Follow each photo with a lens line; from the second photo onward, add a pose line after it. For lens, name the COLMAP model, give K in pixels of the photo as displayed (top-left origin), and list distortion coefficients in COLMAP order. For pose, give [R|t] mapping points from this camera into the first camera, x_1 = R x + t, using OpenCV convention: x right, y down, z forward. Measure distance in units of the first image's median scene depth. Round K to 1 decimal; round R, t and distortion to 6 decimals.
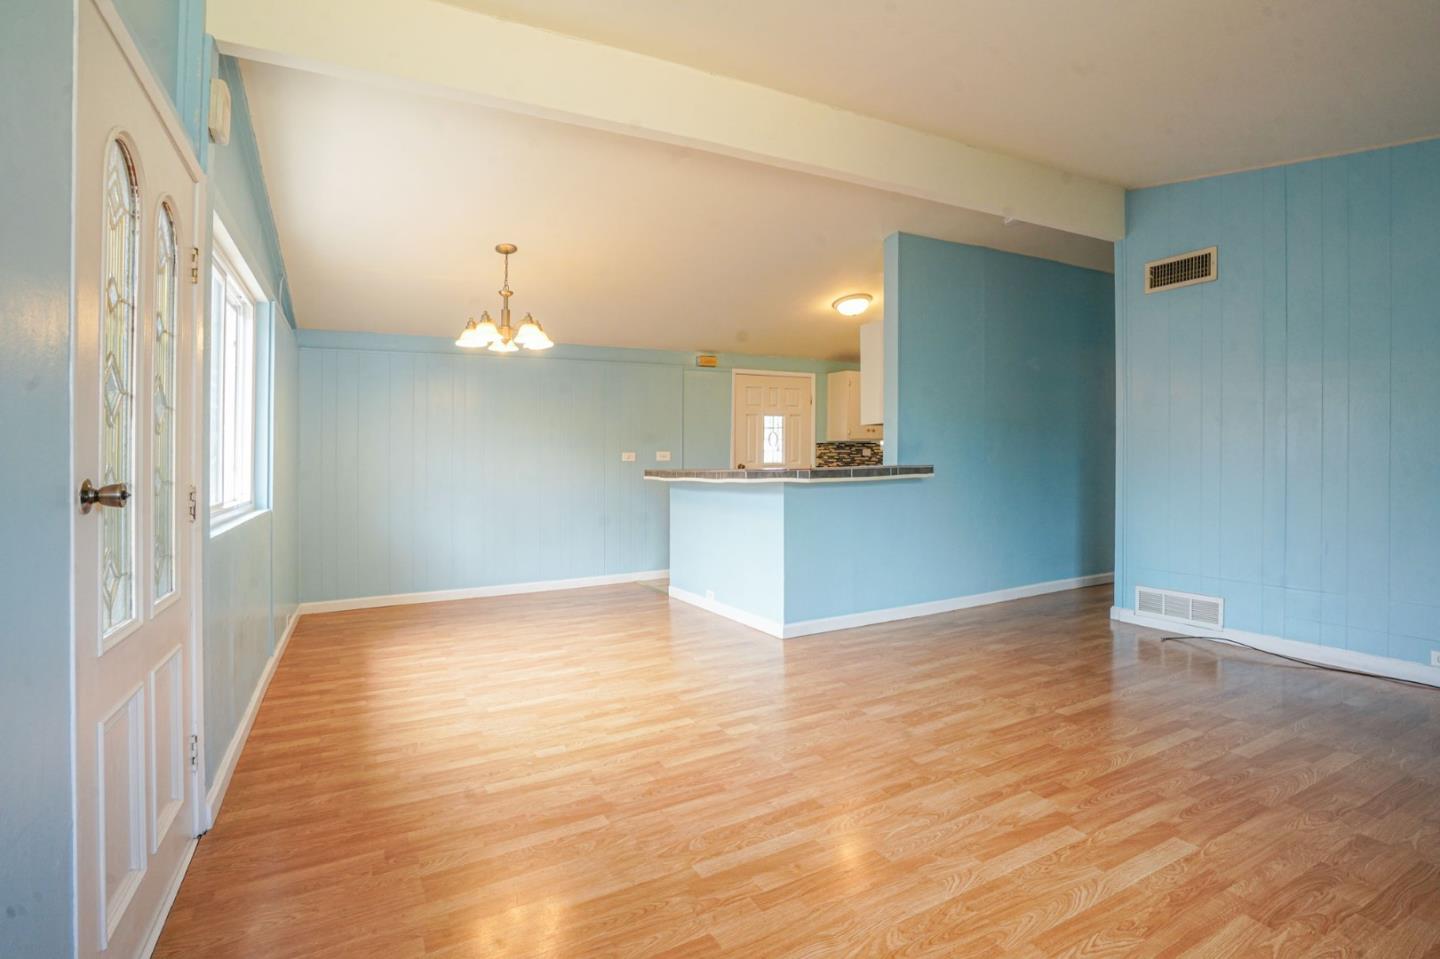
lens RADIAL K [[672.4, 0, 711.6], [0, 672.4, 476.2], [0, 0, 1]] dist [-0.073533, 0.038057]
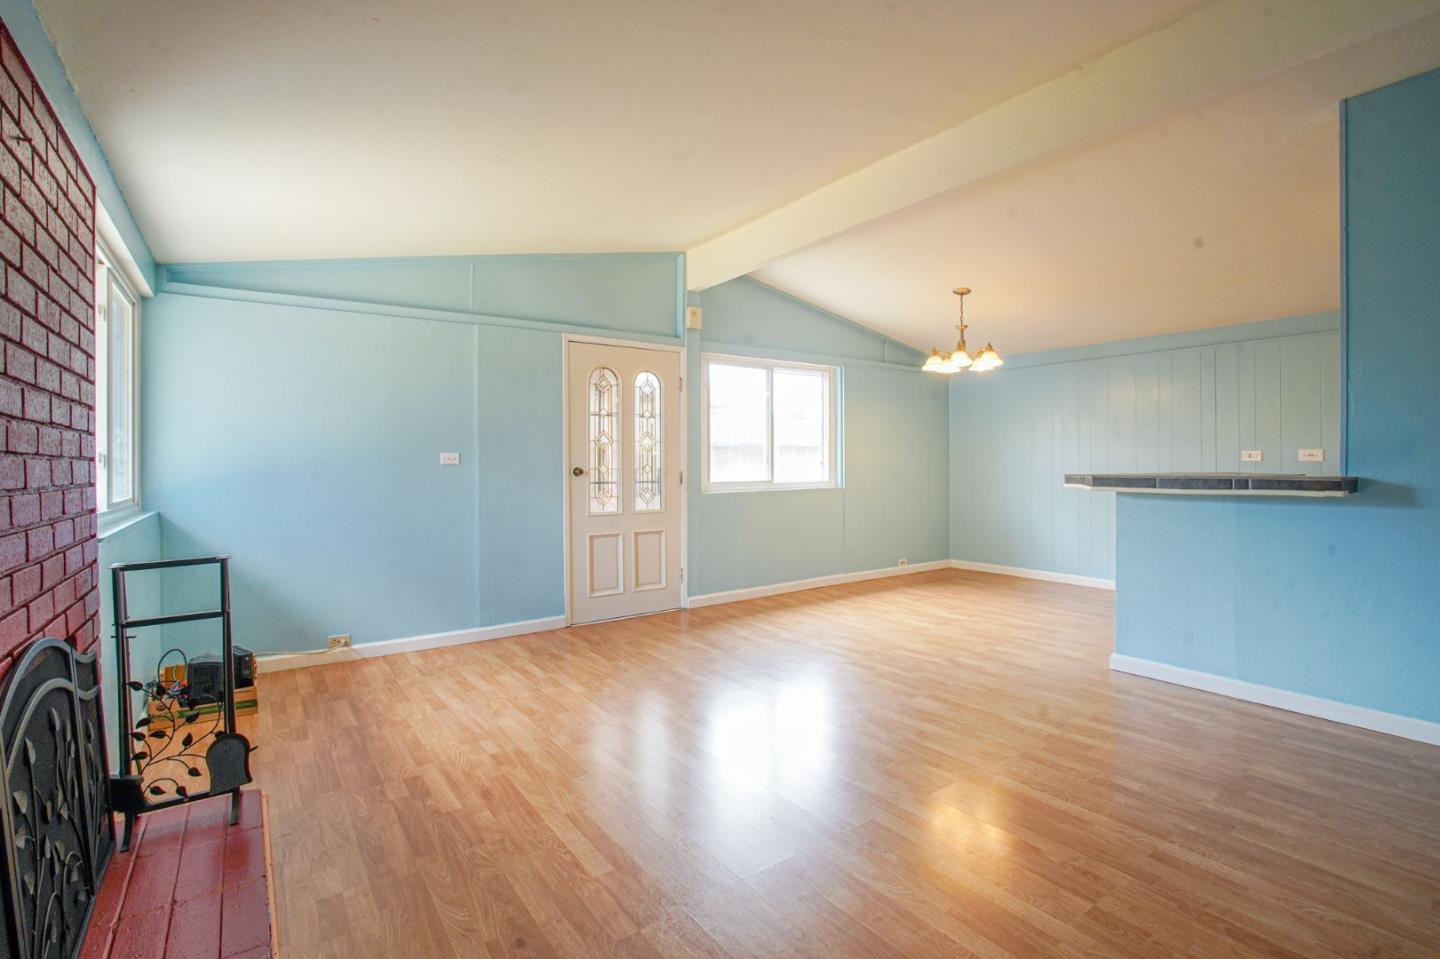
lens RADIAL K [[672.4, 0, 711.6], [0, 672.4, 476.2], [0, 0, 1]] dist [-0.073533, 0.038057]
pose [[0.141116, 0.037977, -0.989264, 1.078294], [-0.023826, 0.999105, 0.034956, -0.031802], [0.989706, 0.018638, 0.141894, 0.442015]]
